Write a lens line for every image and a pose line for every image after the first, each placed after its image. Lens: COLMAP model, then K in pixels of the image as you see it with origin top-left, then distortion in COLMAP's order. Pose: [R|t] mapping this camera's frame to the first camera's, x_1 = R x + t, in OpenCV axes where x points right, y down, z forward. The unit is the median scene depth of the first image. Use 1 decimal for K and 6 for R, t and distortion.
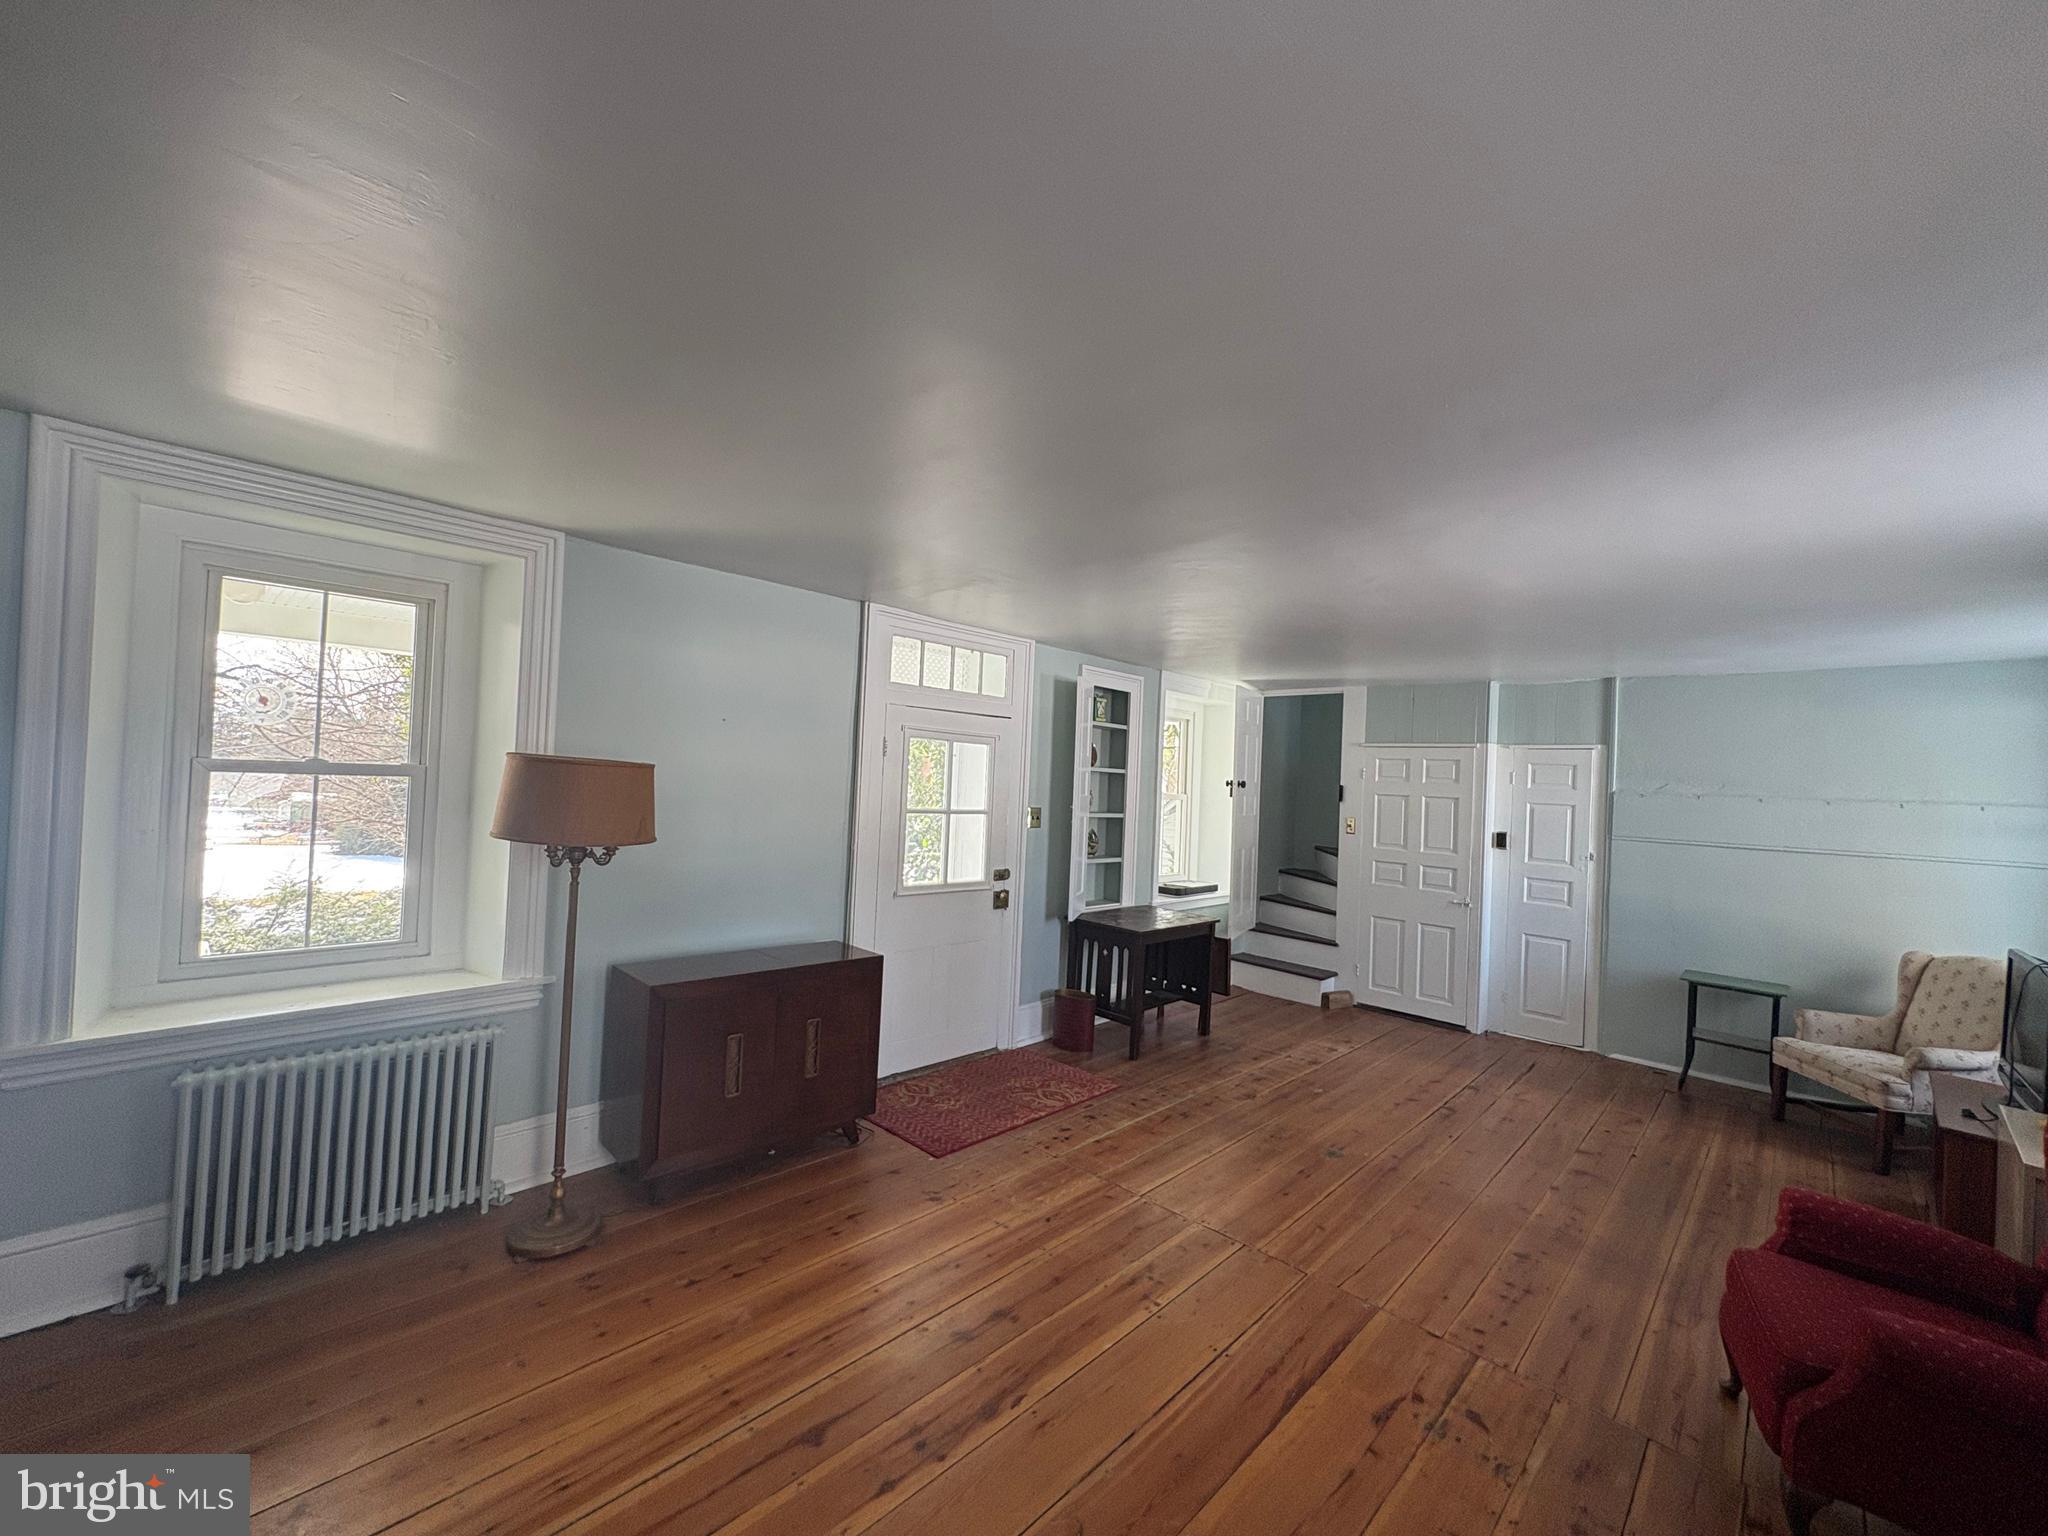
lens RADIAL K [[816.2, 0, 1024.1], [0, 816.2, 762.6], [0, 0, 1]] dist [0.000165, 0.000715]
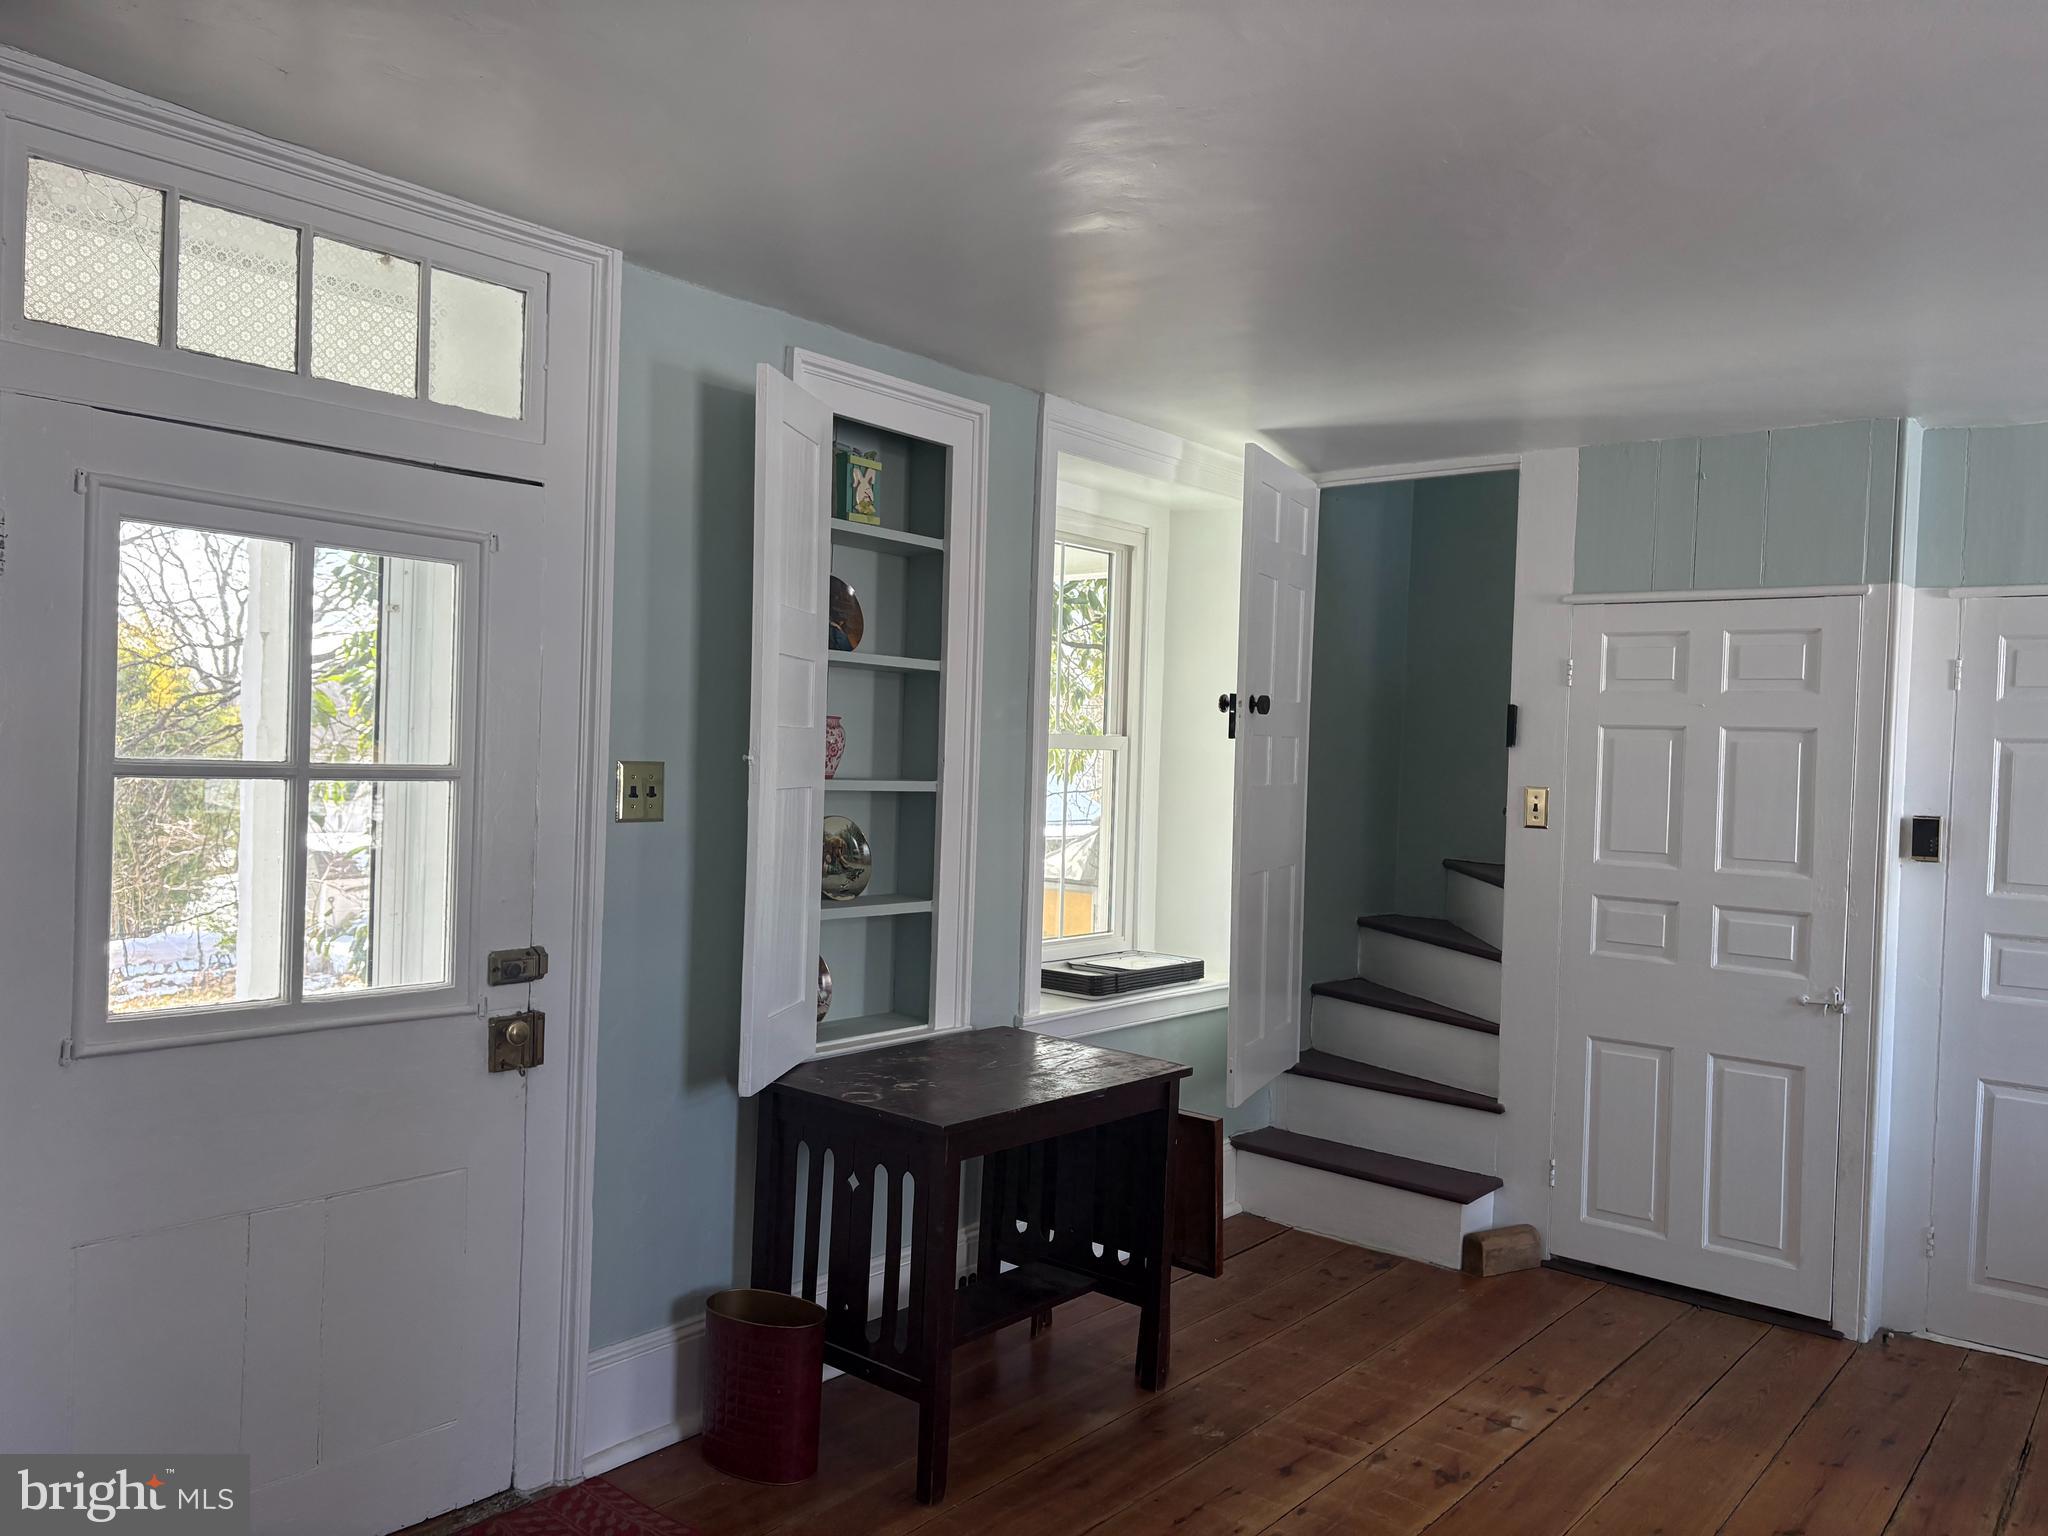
lens RADIAL K [[1534.8, 0, 1019.4], [0, 1534.8, 773.1], [0, 0, 1]] dist [0.031860, -0.011442]
pose [[0.996711, -0.011948, 0.080146, 0.104666], [0.008580, 0.999071, 0.042237, 0.030759], [-0.080577, -0.041410, 0.995888, 0.315462]]
